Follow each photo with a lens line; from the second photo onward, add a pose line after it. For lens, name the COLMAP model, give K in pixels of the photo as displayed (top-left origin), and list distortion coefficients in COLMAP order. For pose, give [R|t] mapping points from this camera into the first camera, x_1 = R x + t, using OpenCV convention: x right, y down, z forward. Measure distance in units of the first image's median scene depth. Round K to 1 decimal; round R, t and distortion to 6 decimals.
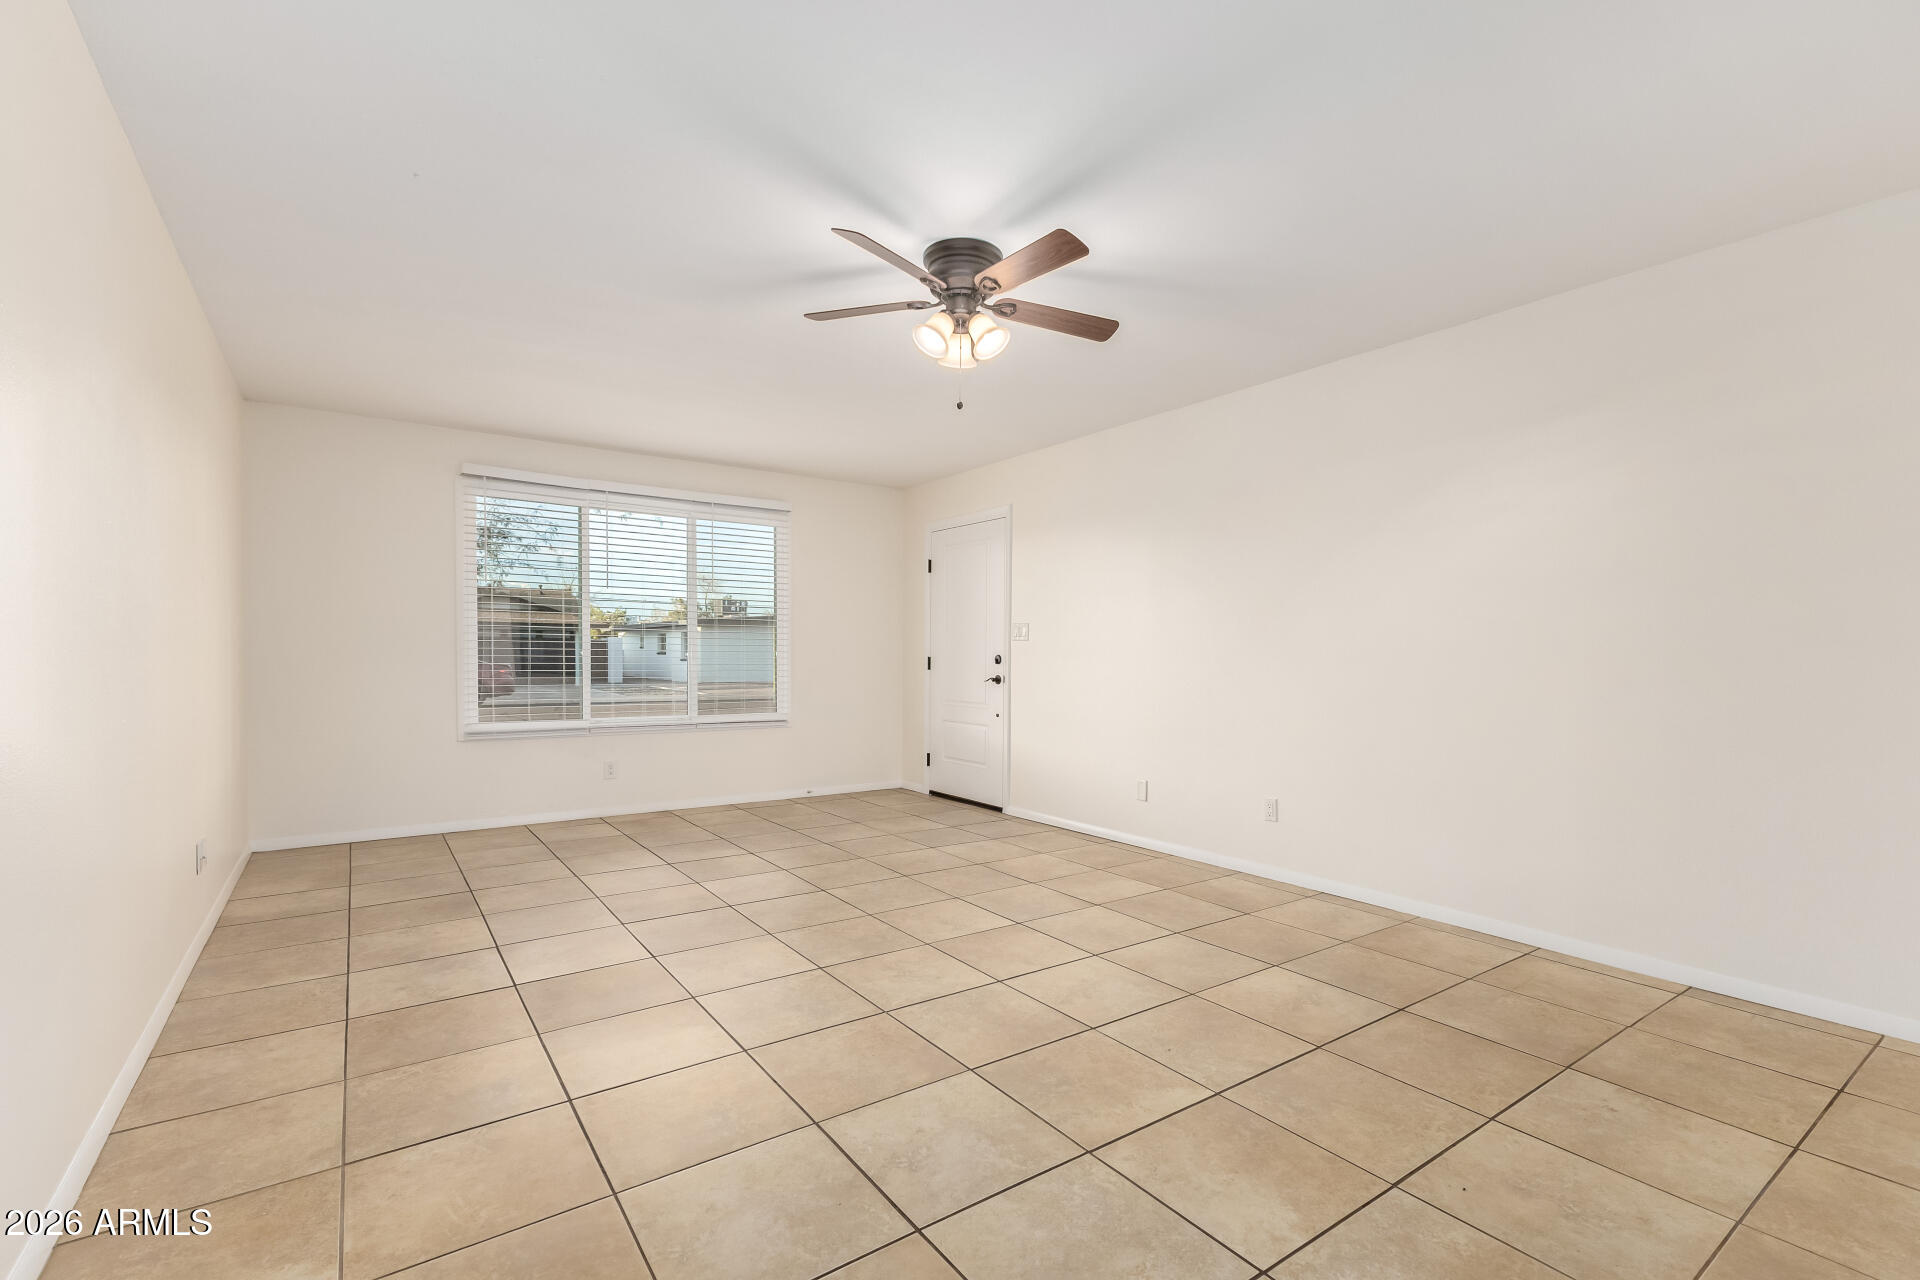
lens RADIAL K [[843.4, 0, 962.4], [0, 843.4, 635.4], [0, 0, 1]] dist [0.011190, -0.000898]
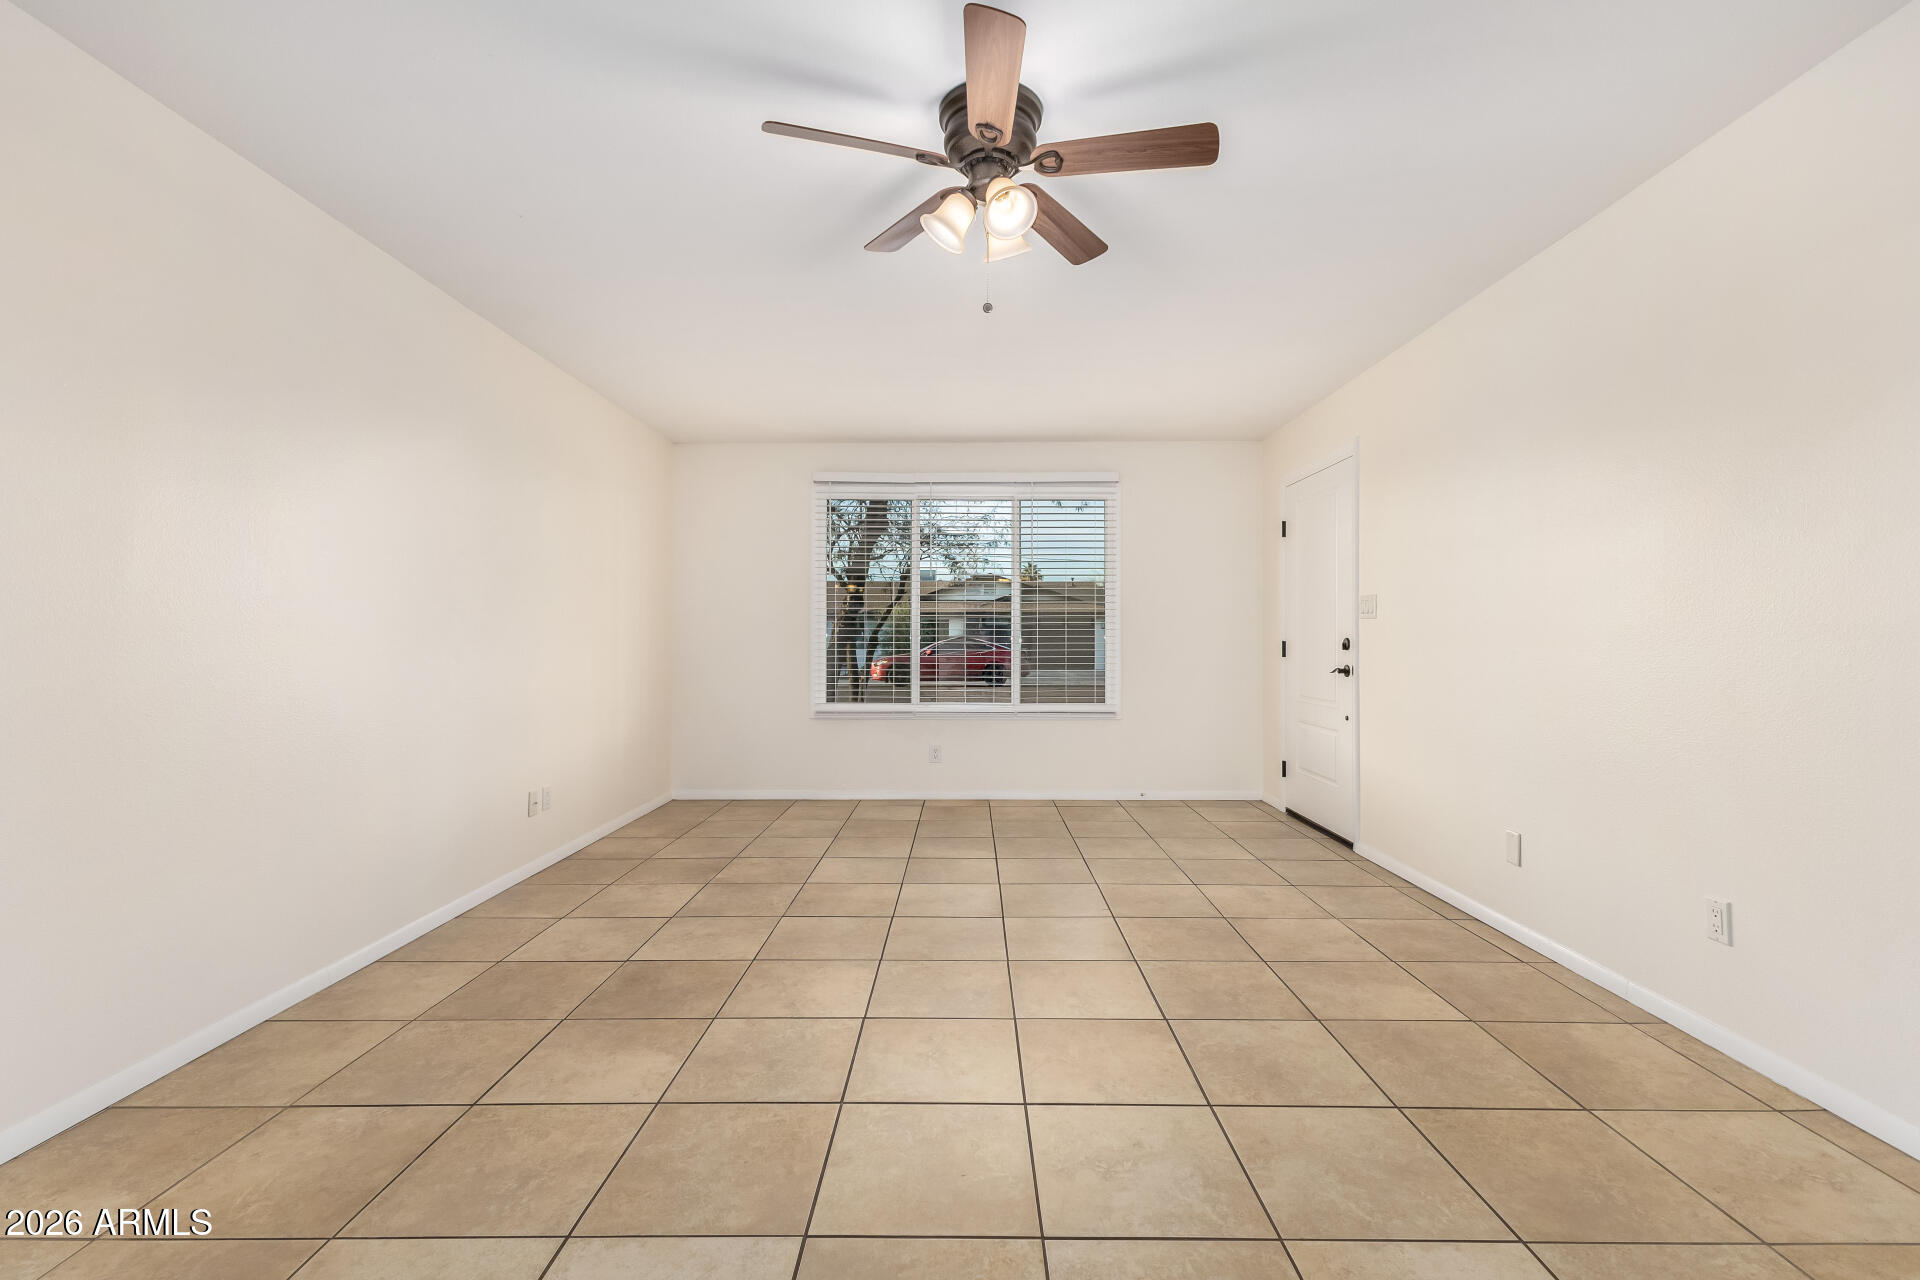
lens RADIAL K [[843.4, 0, 962.4], [0, 843.4, 635.4], [0, 0, 1]] dist [0.011190, -0.000898]
pose [[0.816522, -0.008932, -0.577245, 0.210460], [0.018911, 0.999758, 0.011279, 0.006583], [0.577004, -0.020126, 0.816493, 0.209520]]
